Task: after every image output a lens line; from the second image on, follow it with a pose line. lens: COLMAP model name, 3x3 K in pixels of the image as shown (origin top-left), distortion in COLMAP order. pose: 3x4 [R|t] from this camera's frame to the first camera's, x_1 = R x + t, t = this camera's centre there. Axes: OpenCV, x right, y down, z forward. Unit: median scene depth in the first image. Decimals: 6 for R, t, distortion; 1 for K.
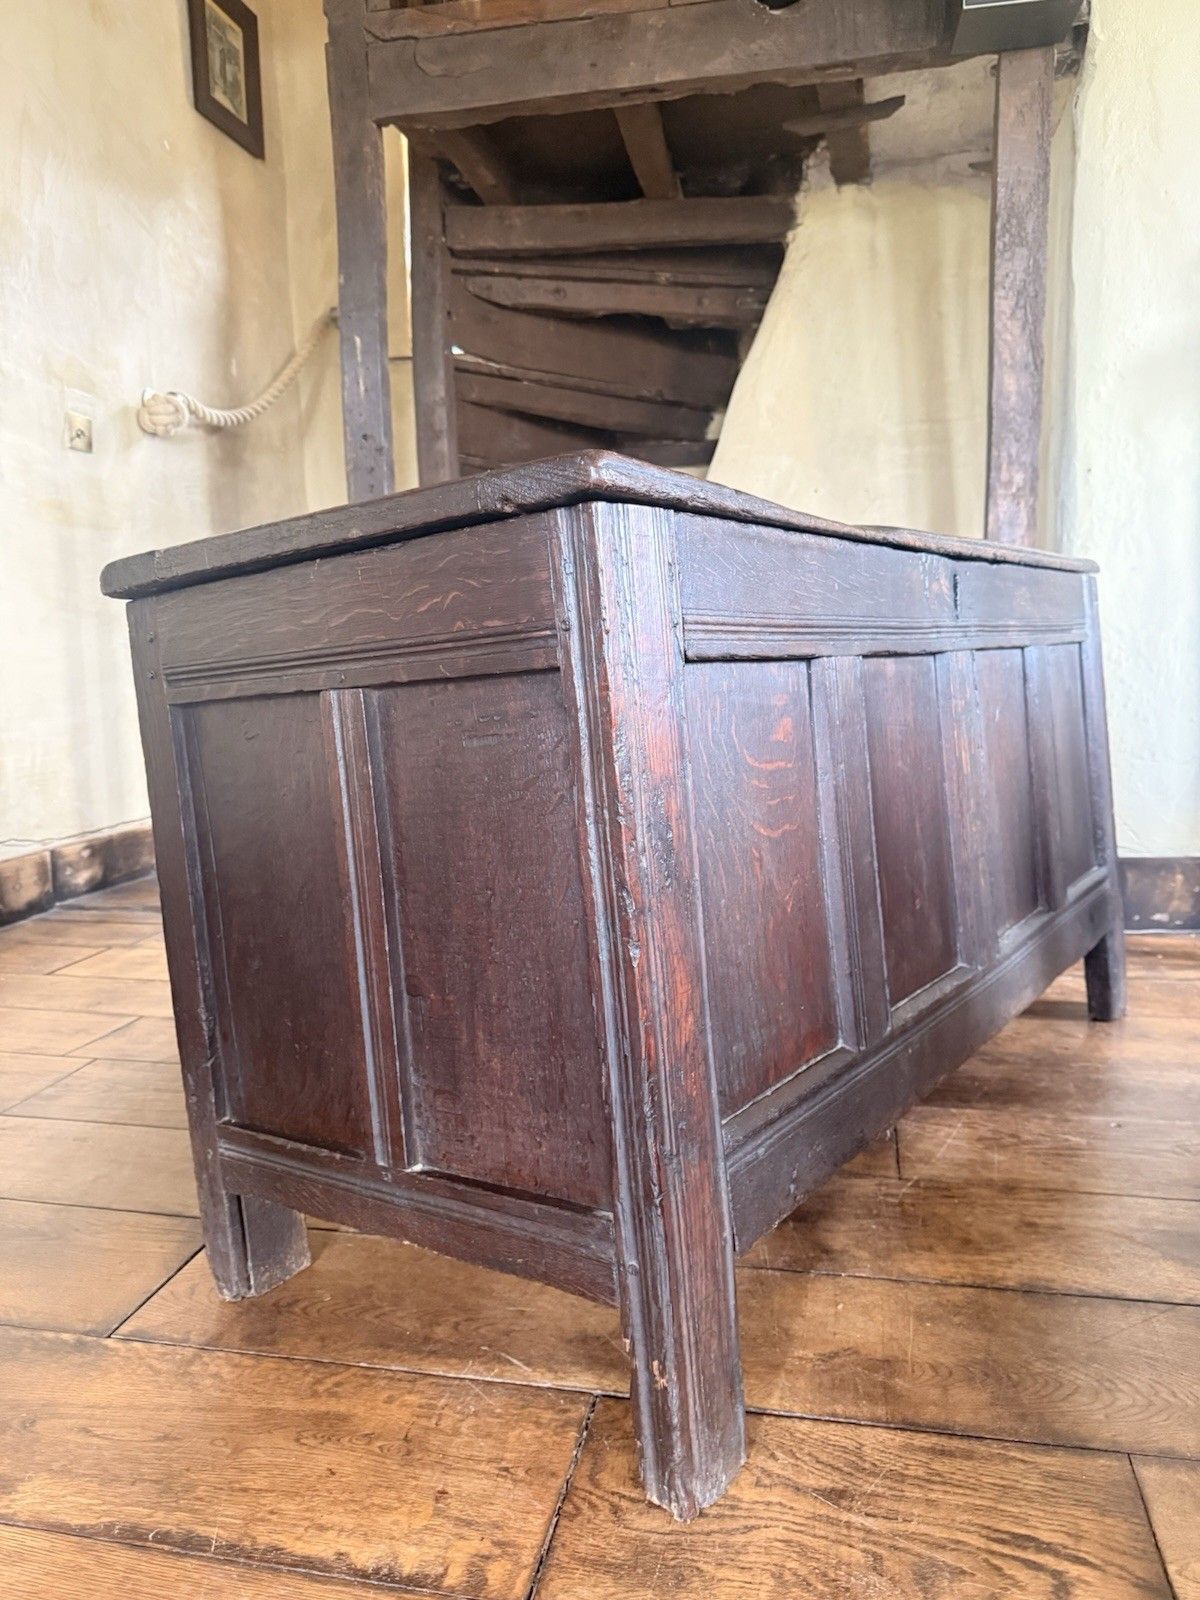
lens RADIAL K [[1142.3, 0, 608.8], [0, 1142.3, 796.0], [0, 0, 1]] dist [0.006842, -0.018595]
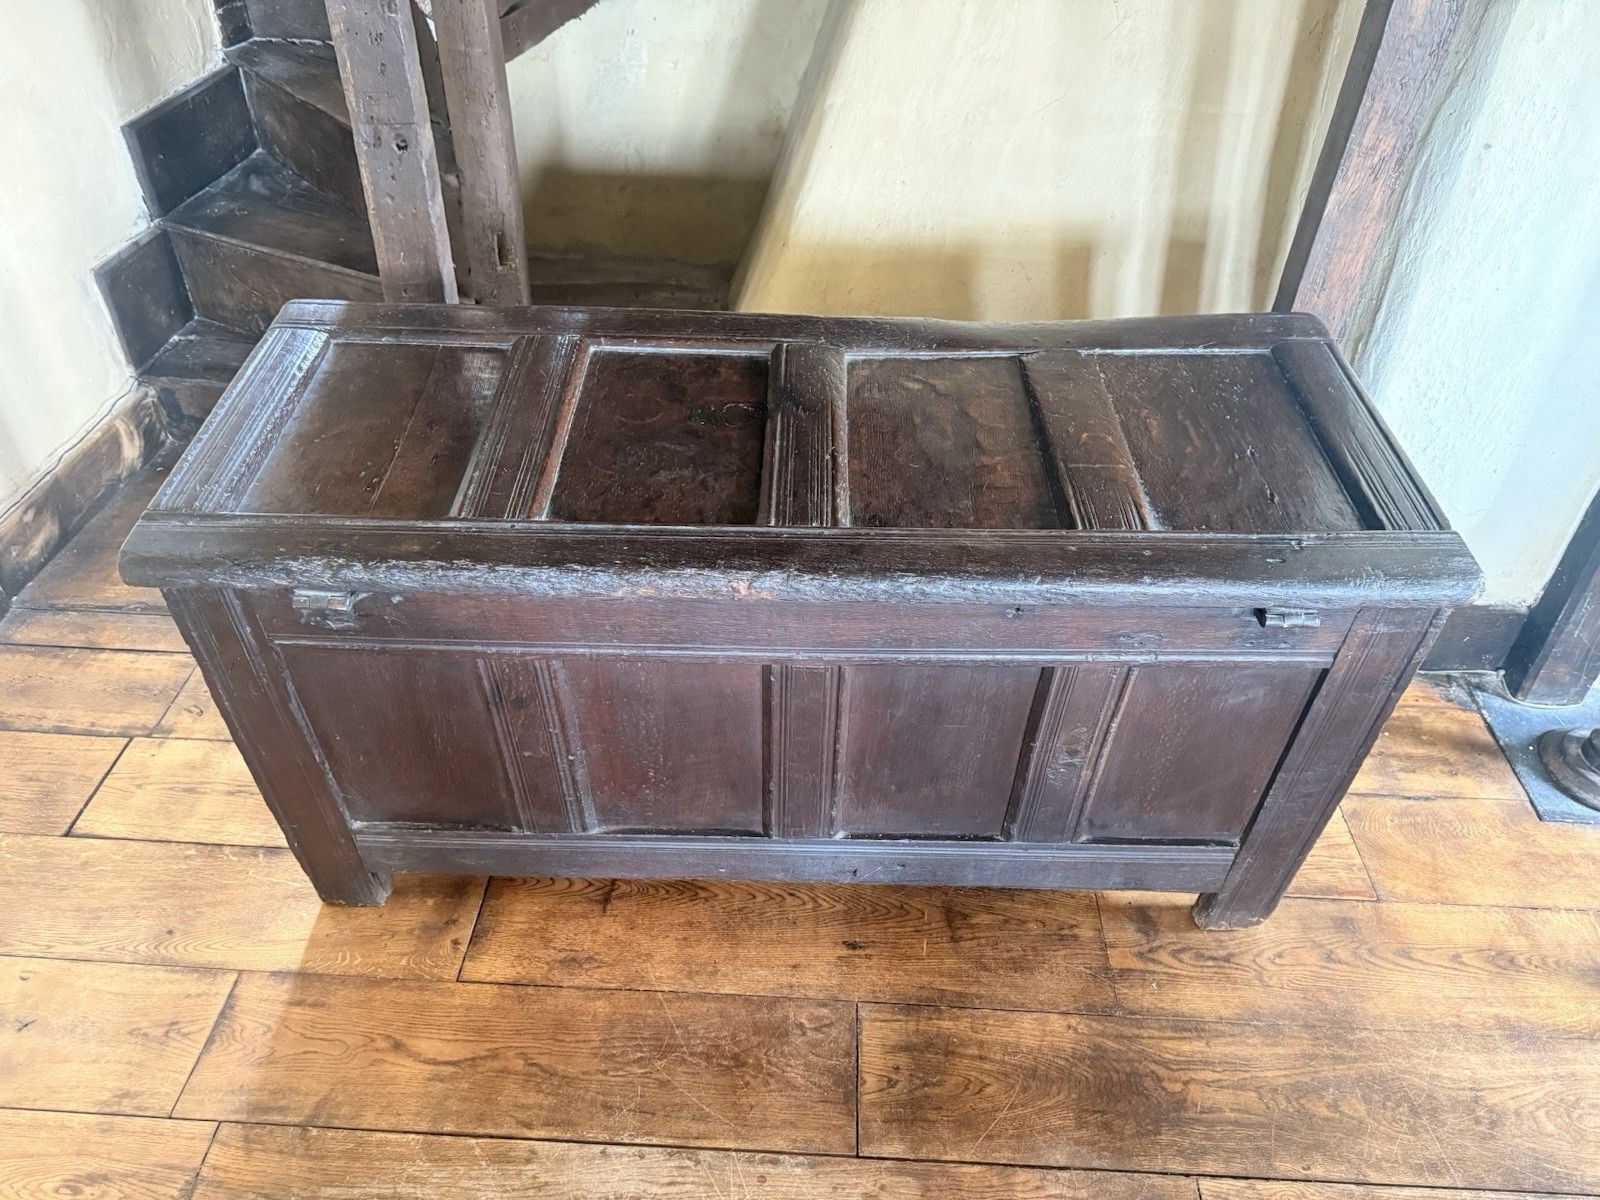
lens RADIAL K [[1142.3, 0, 800.1], [0, 1142.3, 602.7], [0, 0, 1]] dist [0.006842, -0.018595]
pose [[0.983433, -0.065128, 0.169170, -0.099620], [-0.032791, 0.853920, 0.519370, -0.310810], [-0.178283, -0.516312, 0.837638, 0.276272]]
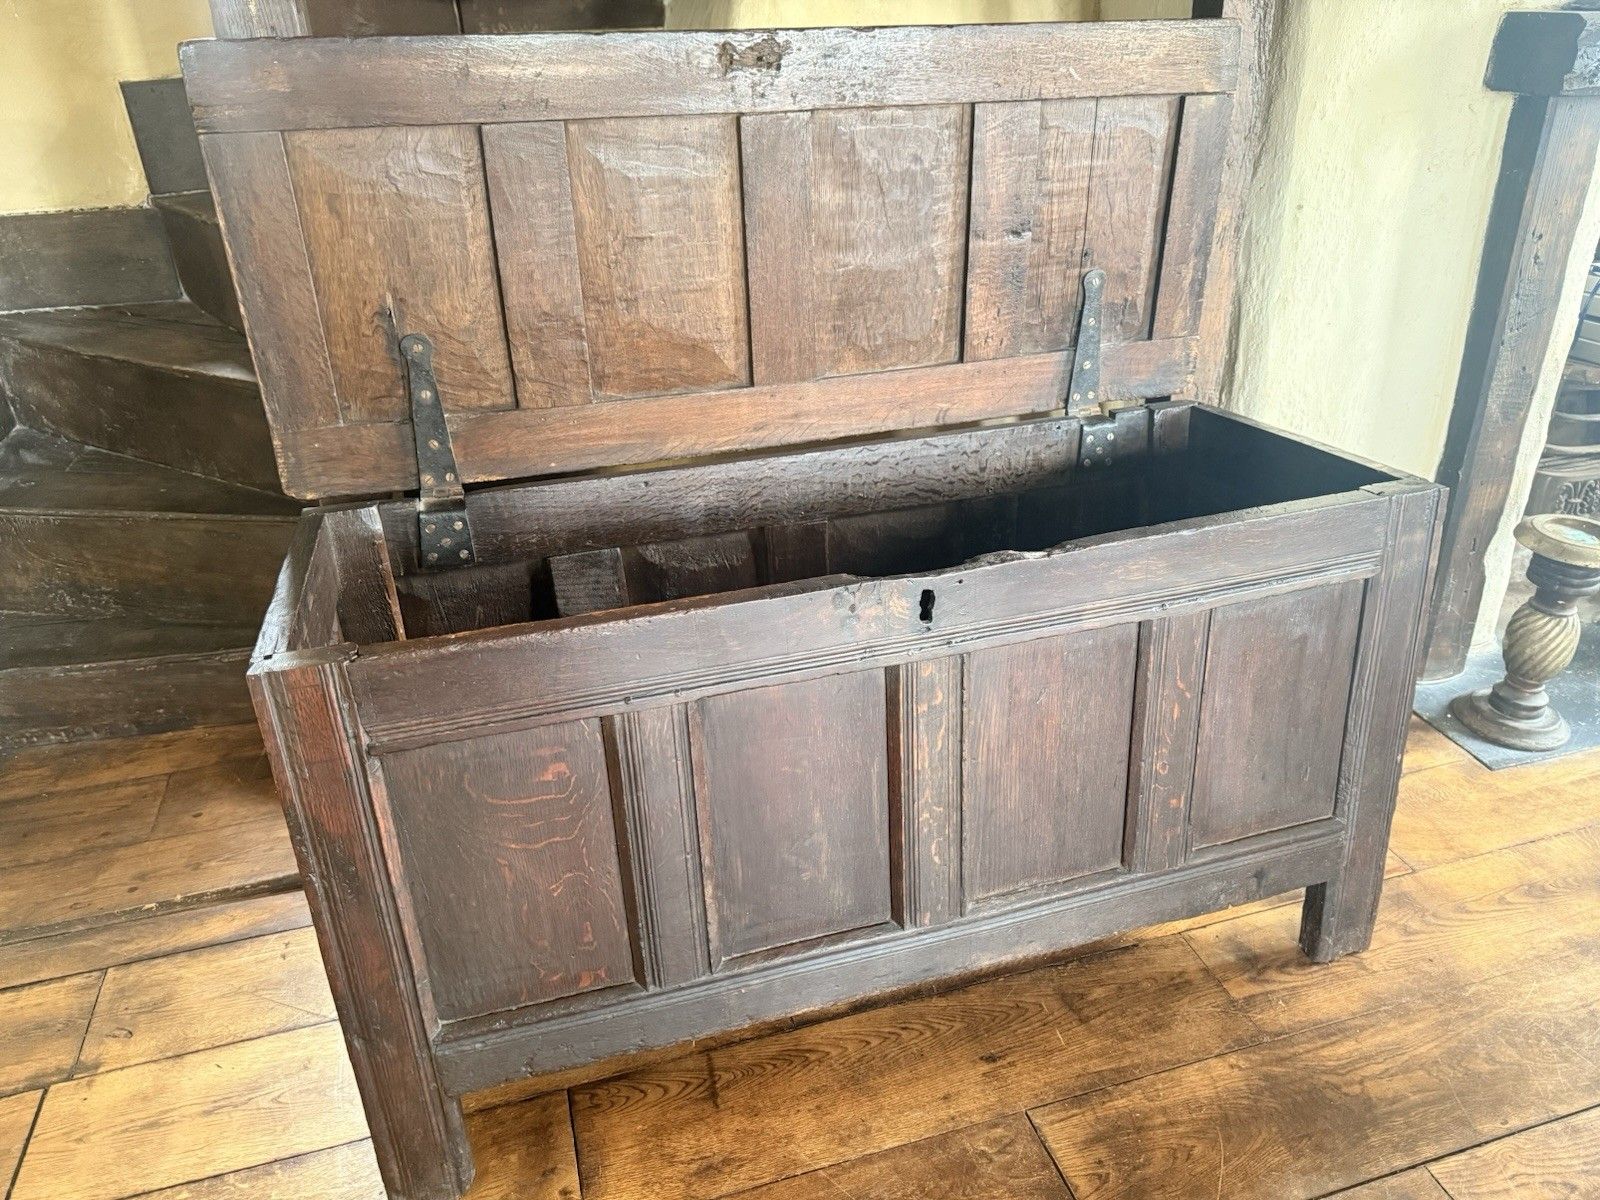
lens RADIAL K [[1142.3, 0, 803.7], [0, 1142.3, 596.8], [0, 0, 1]] dist [0.006842, -0.018595]
pose [[0.876417, -0.213798, 0.431490, -0.247192], [0.061831, 0.938583, 0.339468, -0.254708], [-0.477567, -0.270836, 0.835809, 0.317334]]
